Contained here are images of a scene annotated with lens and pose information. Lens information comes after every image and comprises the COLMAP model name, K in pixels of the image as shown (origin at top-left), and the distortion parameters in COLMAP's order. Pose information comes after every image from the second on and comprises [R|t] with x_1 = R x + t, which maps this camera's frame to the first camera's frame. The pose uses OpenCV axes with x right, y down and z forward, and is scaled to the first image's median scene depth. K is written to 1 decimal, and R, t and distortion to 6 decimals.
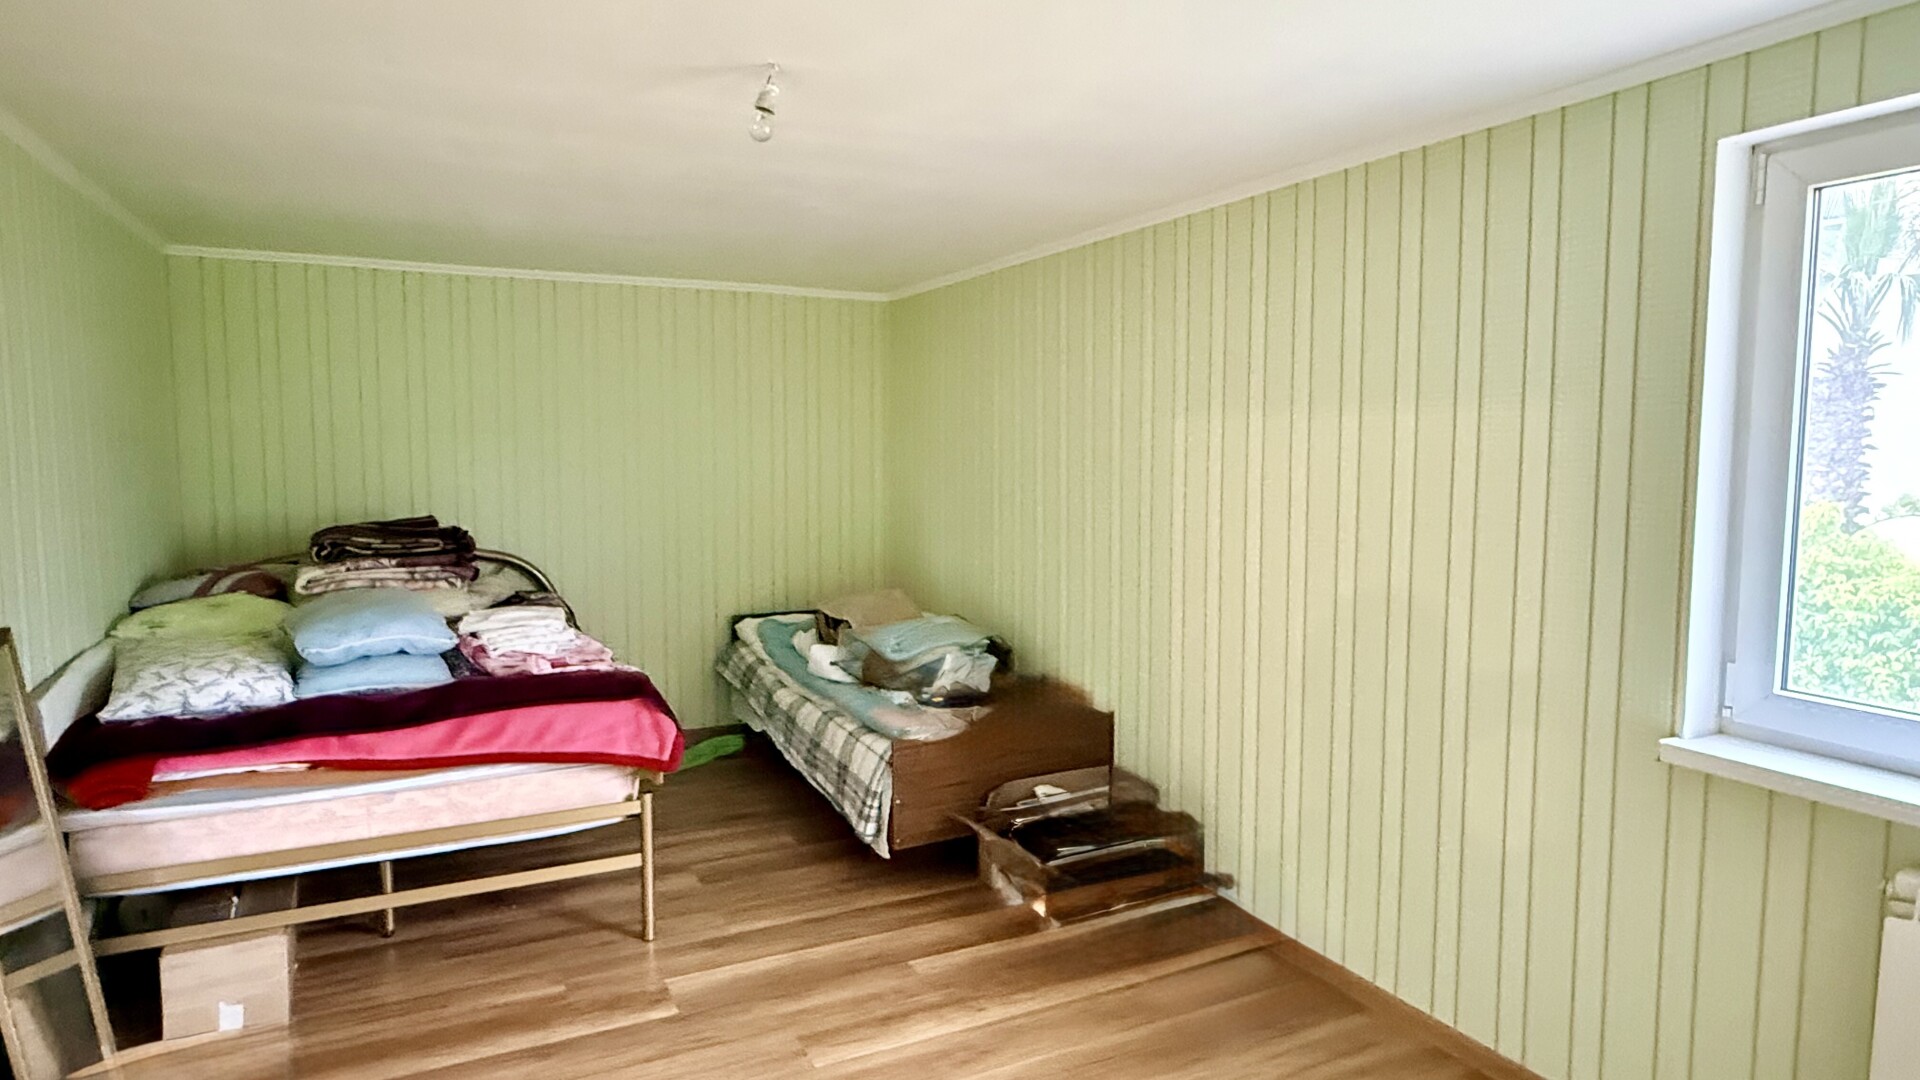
lens RADIAL K [[1094.4, 0, 961.5], [0, 1094.4, 535.5], [0, 0, 1]] dist [-0.001651, 0.003696]
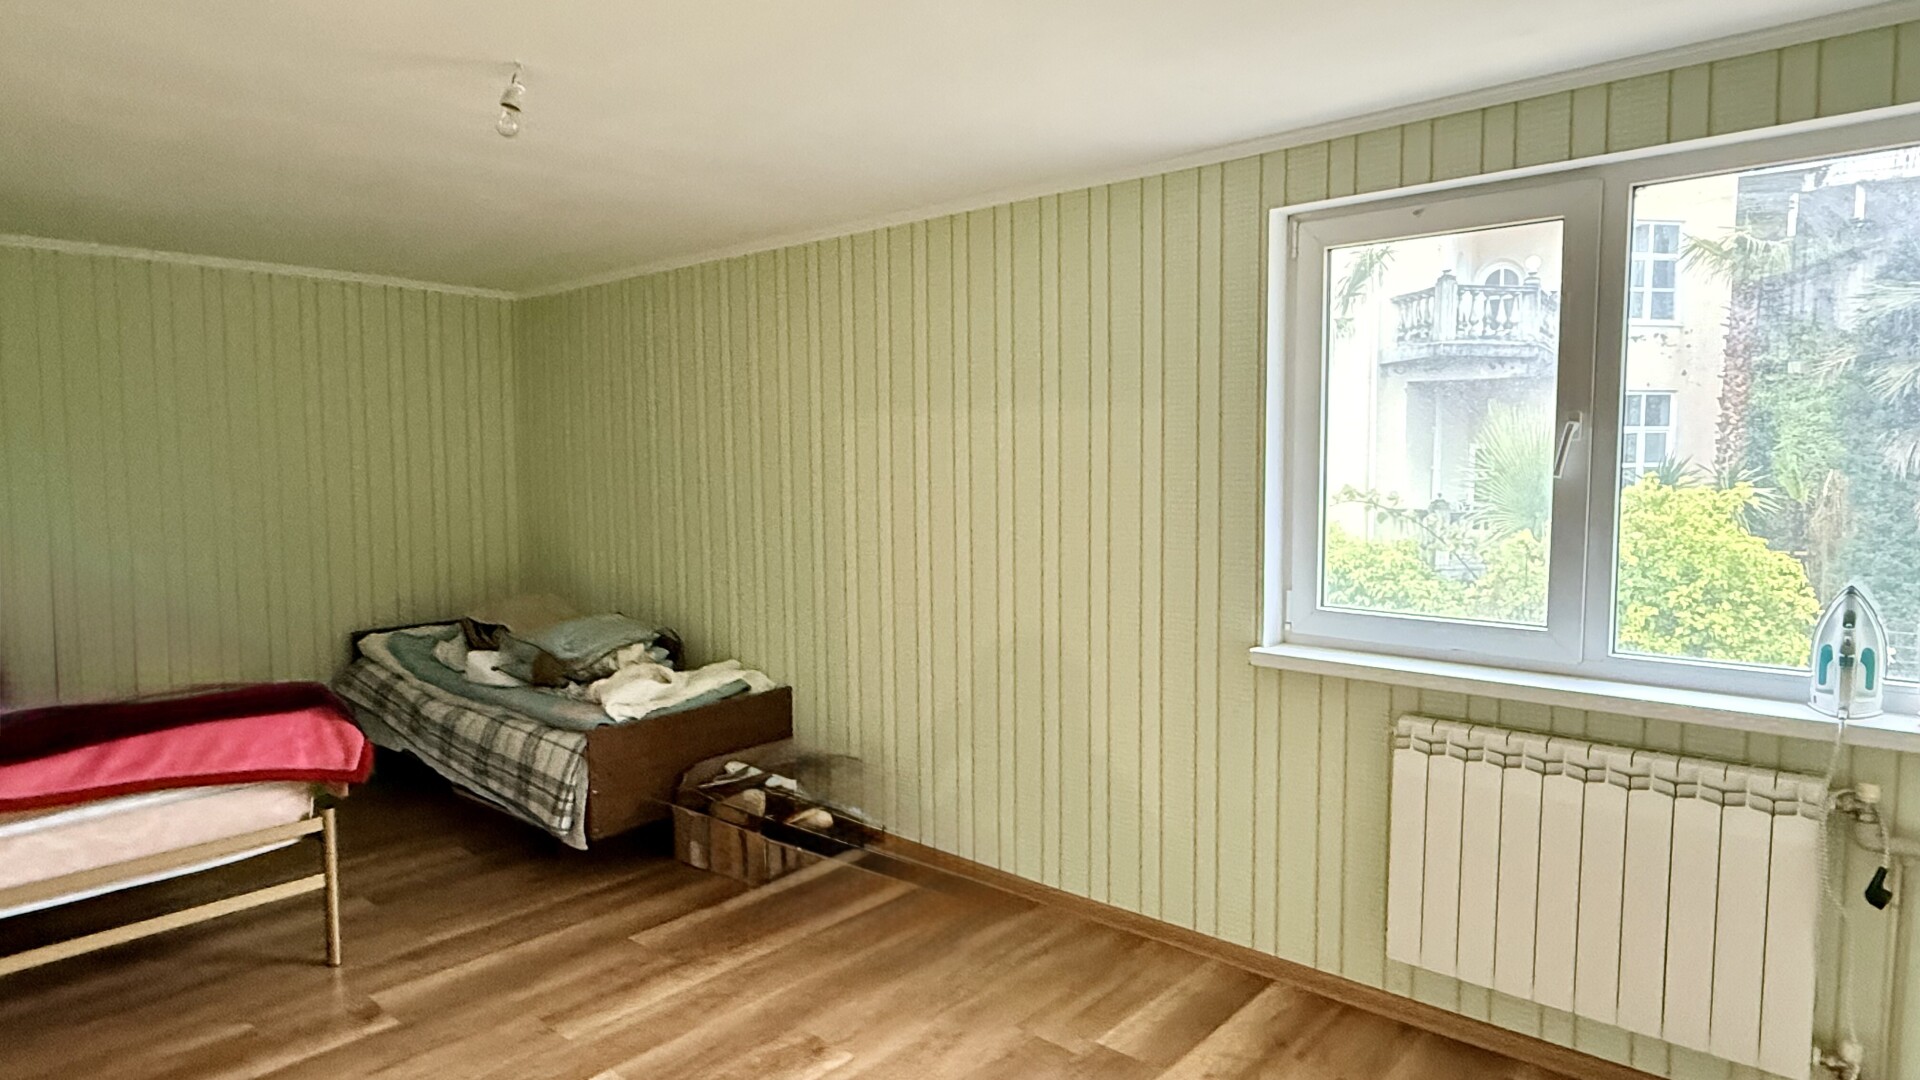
lens RADIAL K [[1094.4, 0, 961.5], [0, 1094.4, 535.5], [0, 0, 1]] dist [-0.001651, 0.003696]
pose [[0.925330, -0.033409, 0.377687, -0.130384], [0.038386, 0.999247, -0.005655, 0.027075], [-0.377214, 0.019731, 0.925916, -0.078460]]
